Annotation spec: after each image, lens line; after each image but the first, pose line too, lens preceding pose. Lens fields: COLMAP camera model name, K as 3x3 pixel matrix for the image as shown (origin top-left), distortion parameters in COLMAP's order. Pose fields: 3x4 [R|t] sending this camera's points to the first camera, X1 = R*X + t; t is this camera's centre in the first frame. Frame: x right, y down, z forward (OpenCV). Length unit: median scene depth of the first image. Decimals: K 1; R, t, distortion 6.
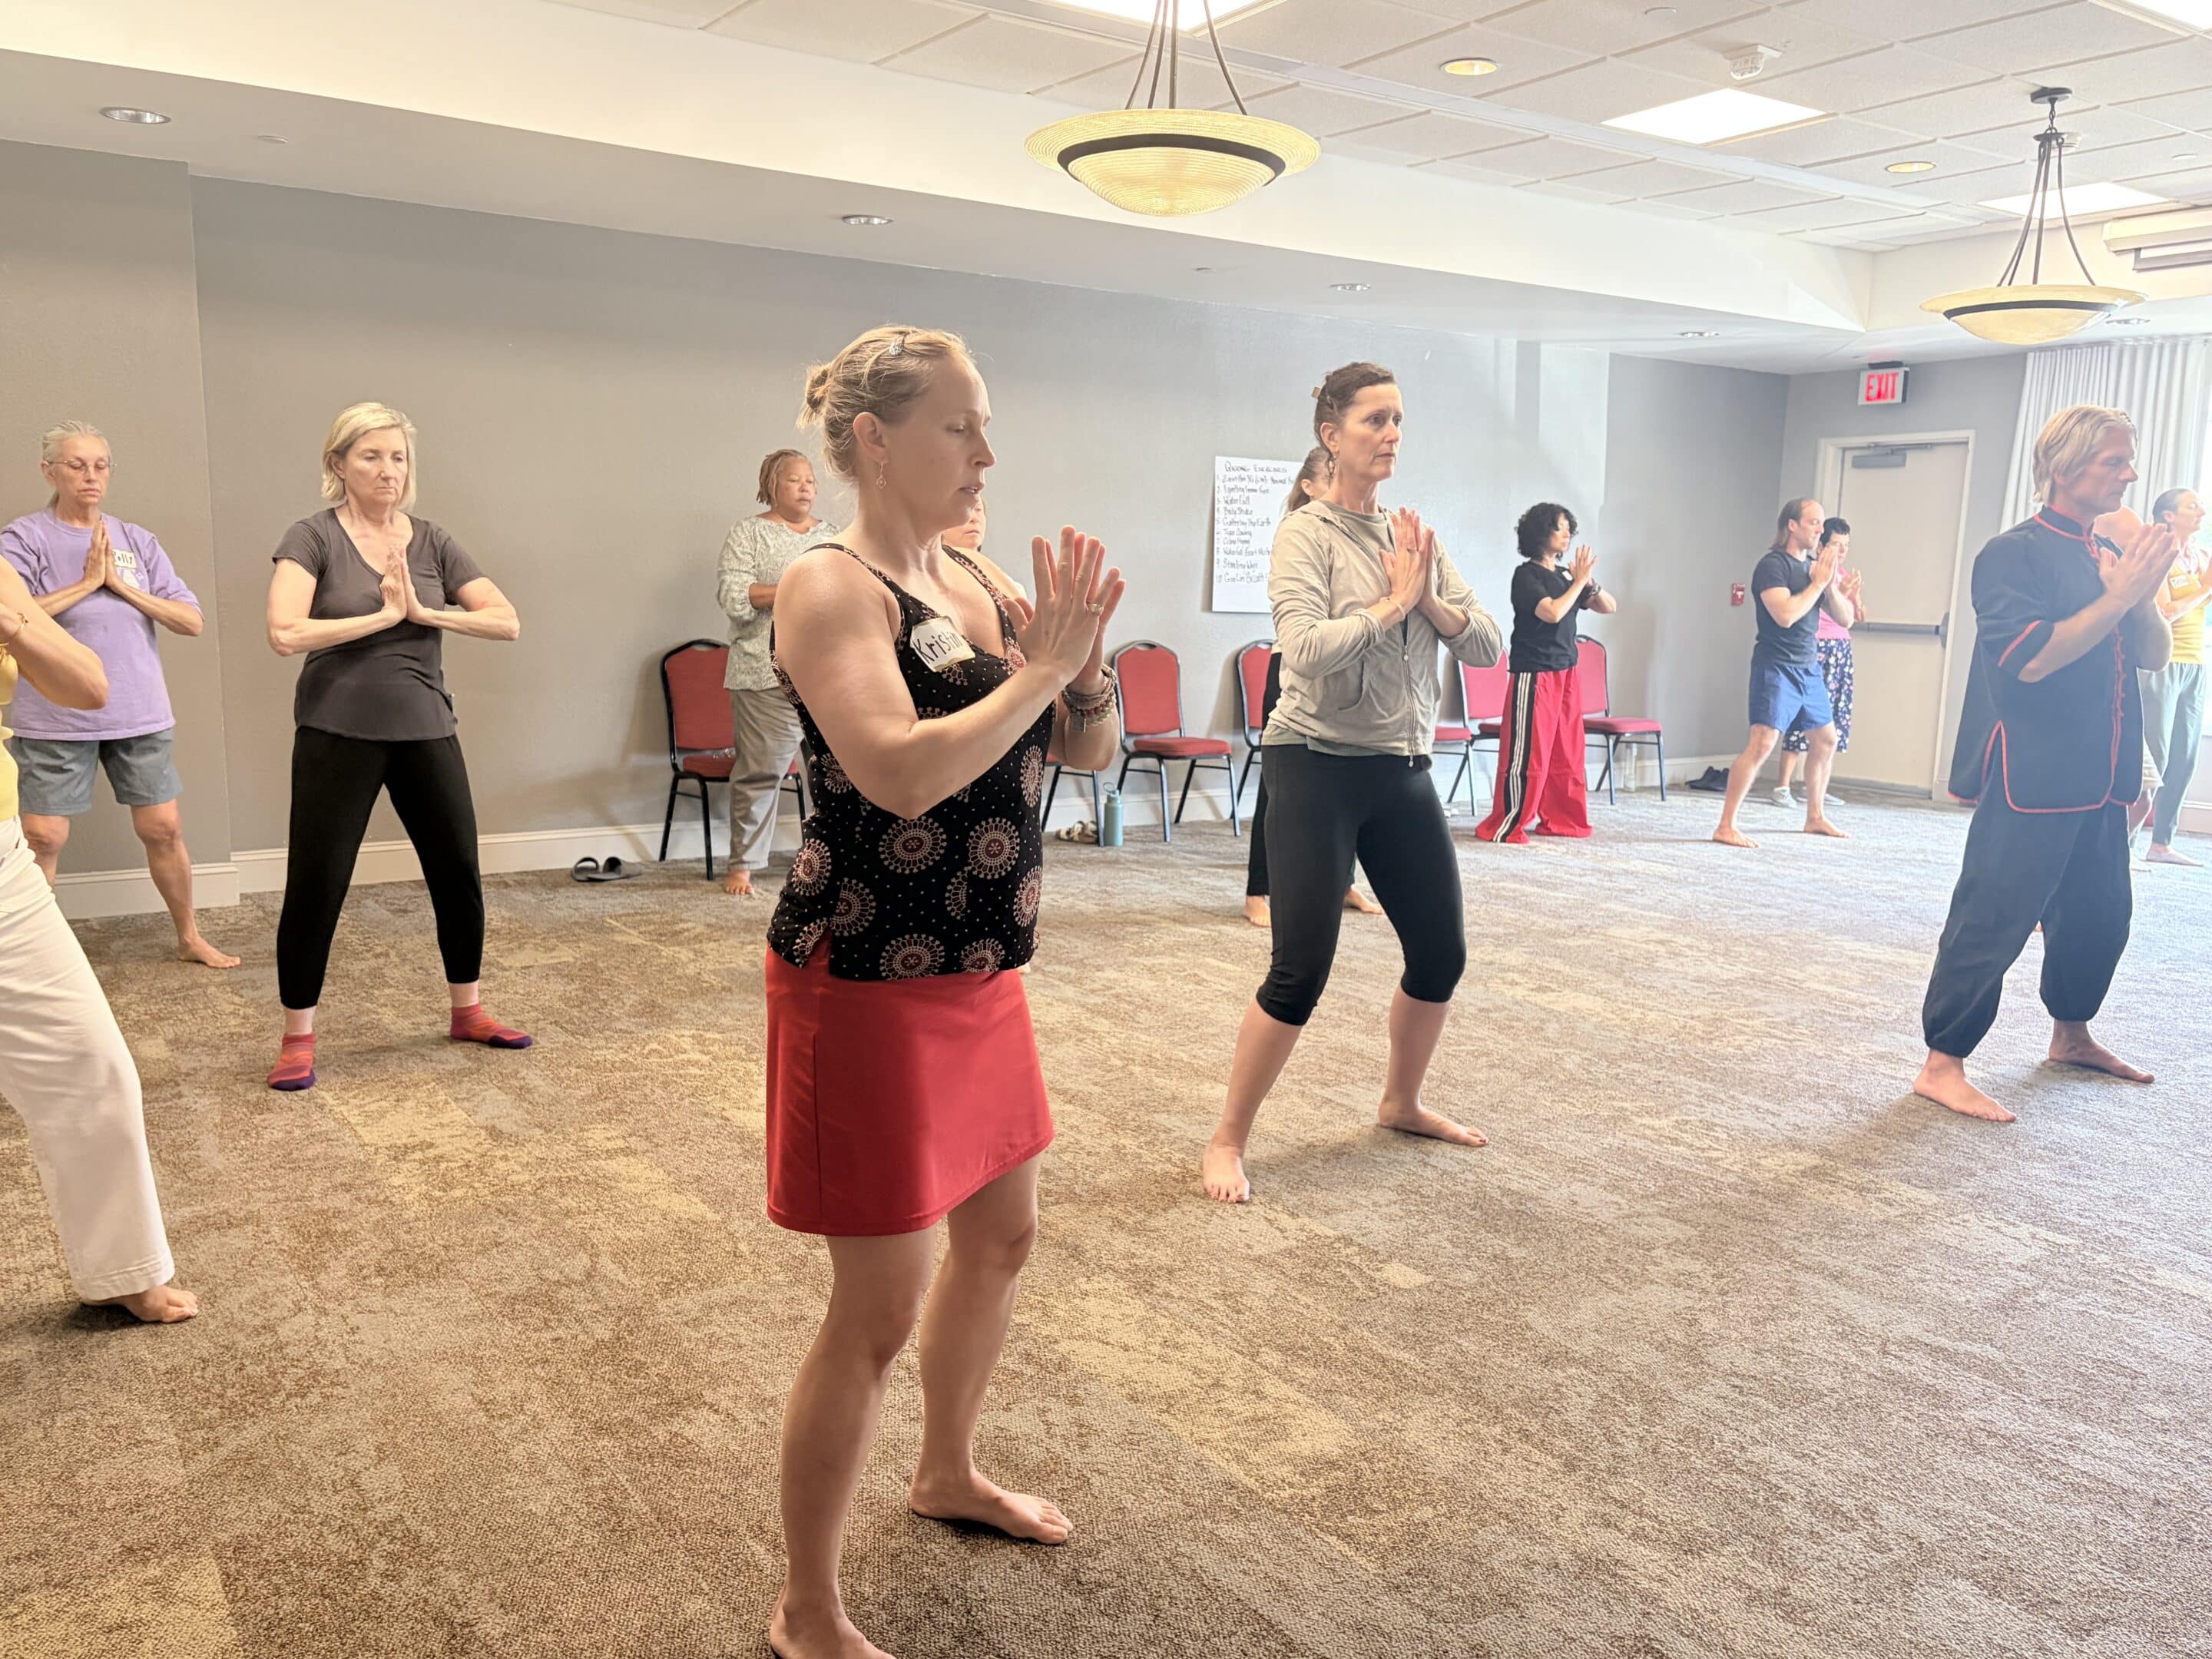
lens RADIAL K [[1711.7, 0, 1106.0], [0, 1711.7, 829.5], [0, 0, 1]] dist [0.080780, 0.003058]
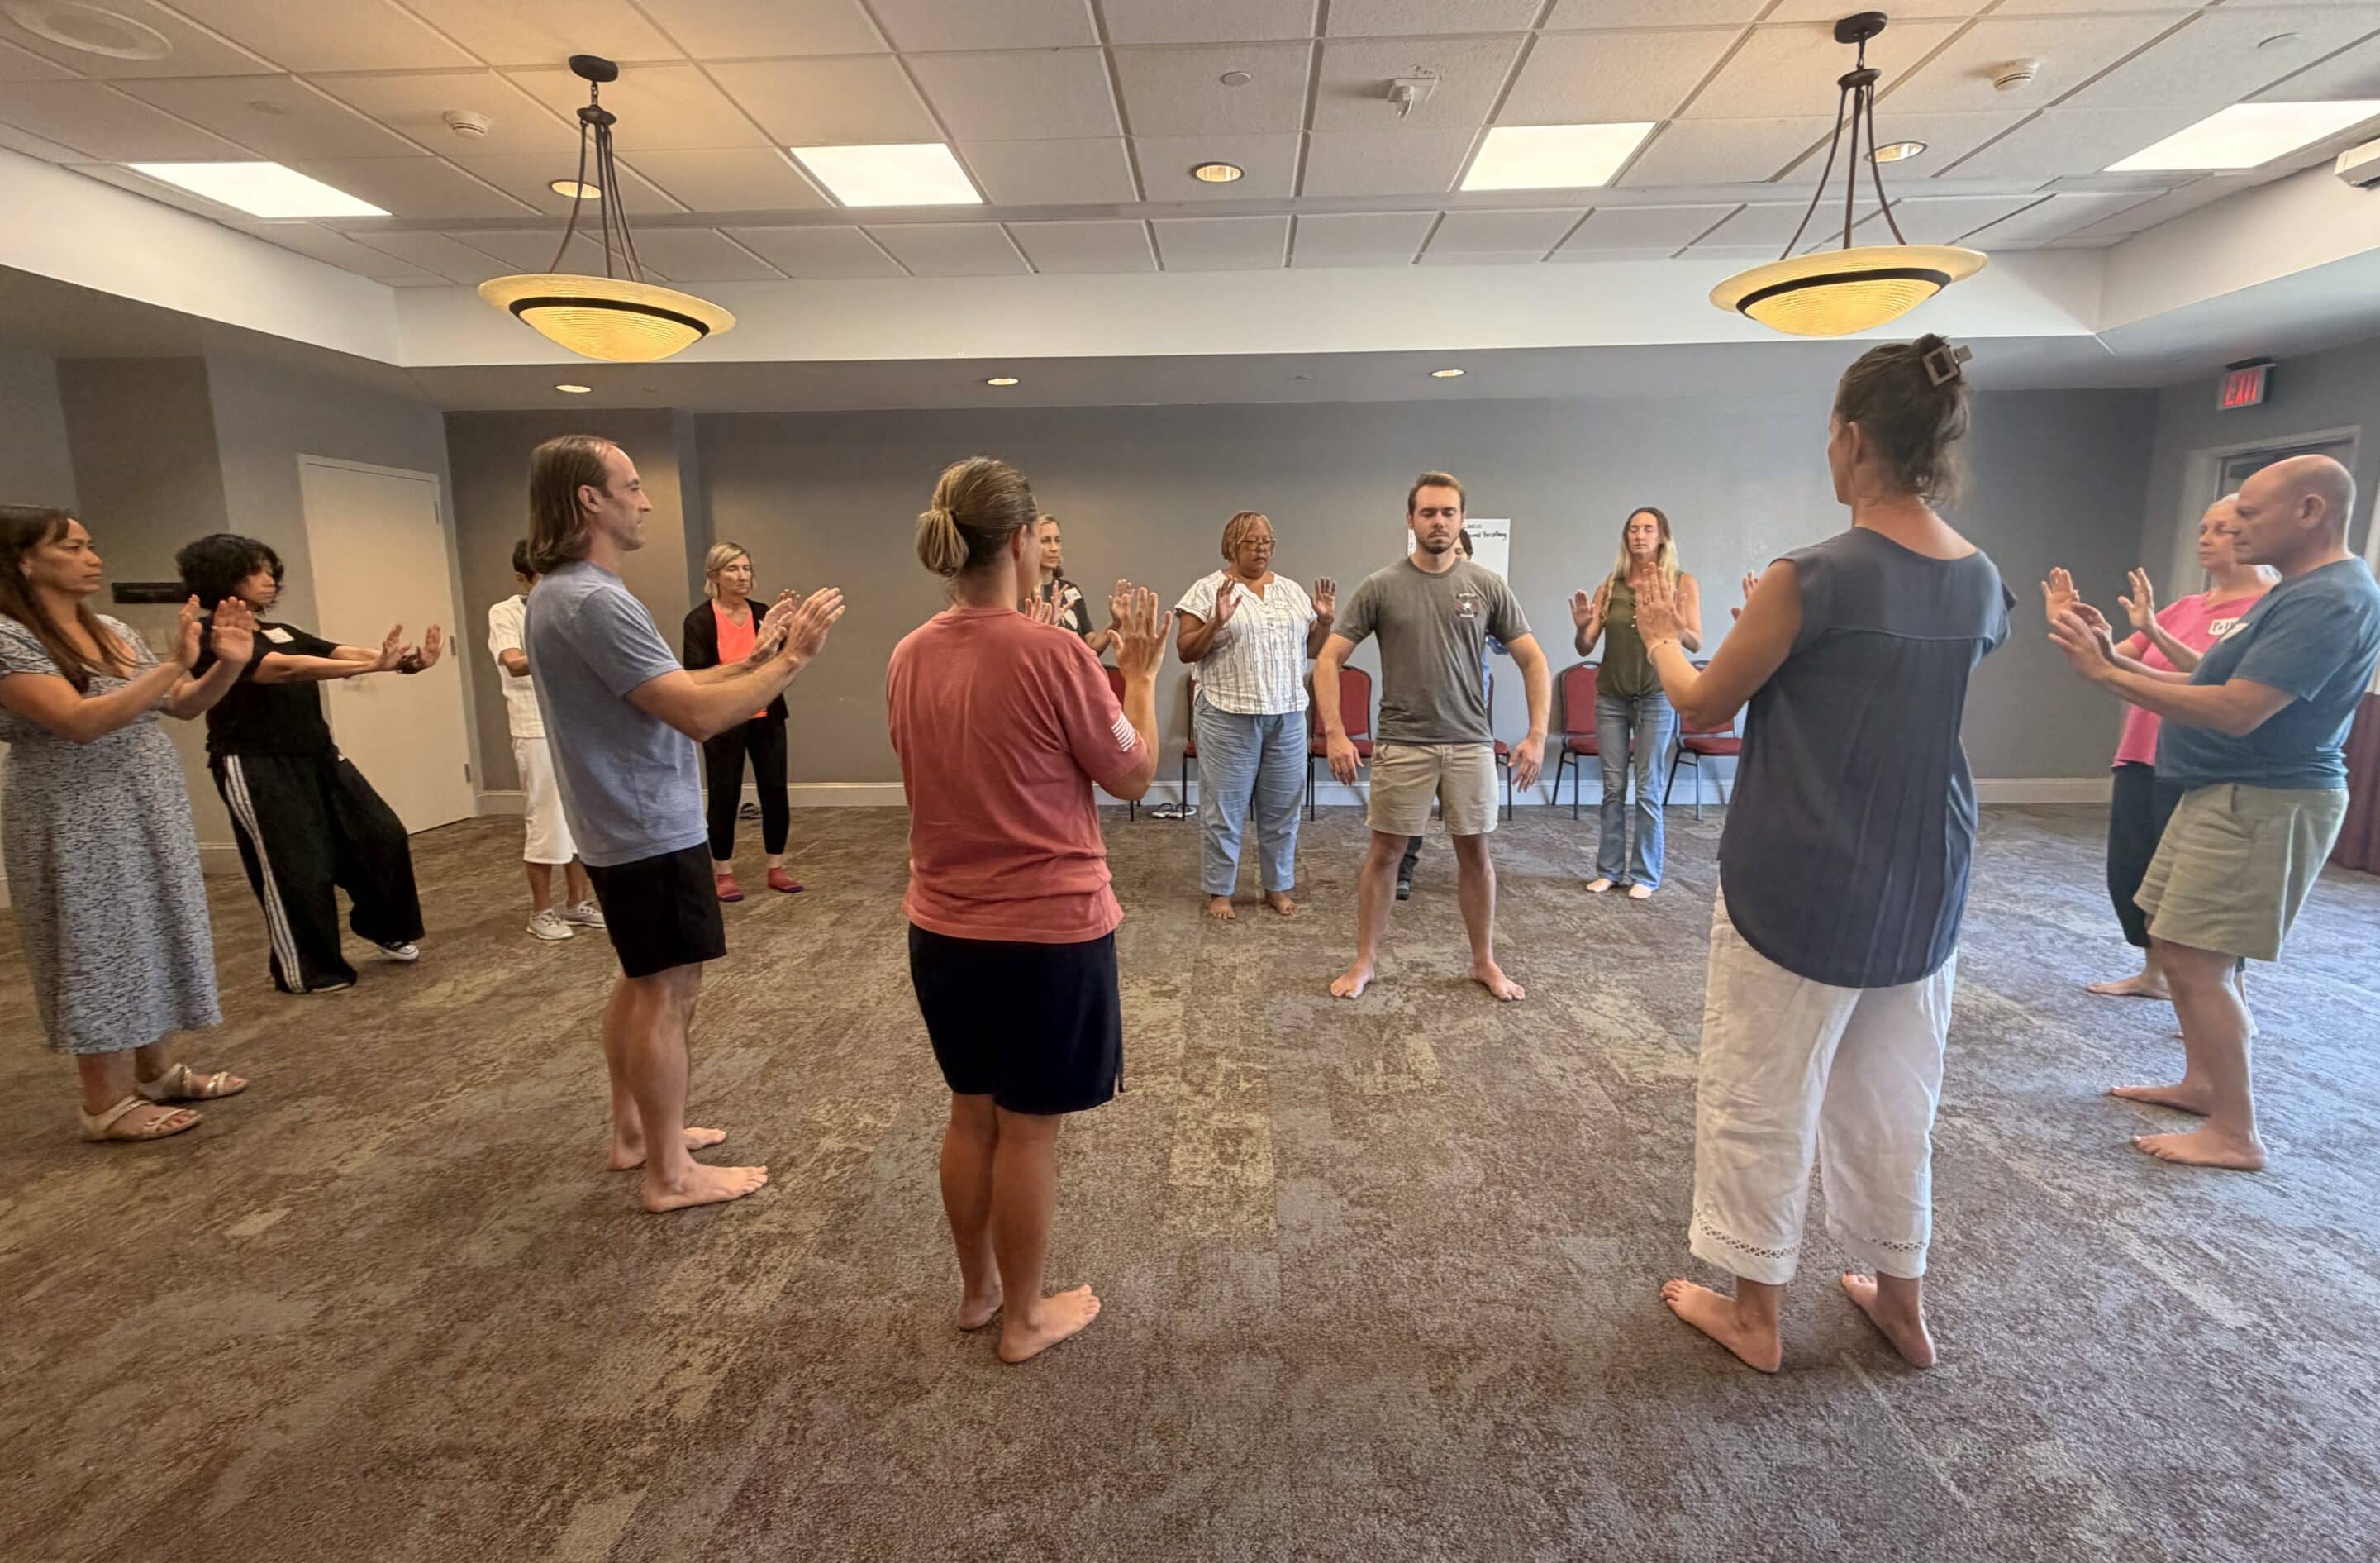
lens RADIAL K [[1076.4, 0, 1184.6], [0, 1076.4, 724.0], [0, 0, 1]] dist [0.013988, -0.000121]
pose [[0.806602, 0.034298, -0.590099, 0.672467], [-0.064604, 0.997450, -0.030333, -0.056329], [0.587554, 0.062589, 0.806761, 0.467610]]
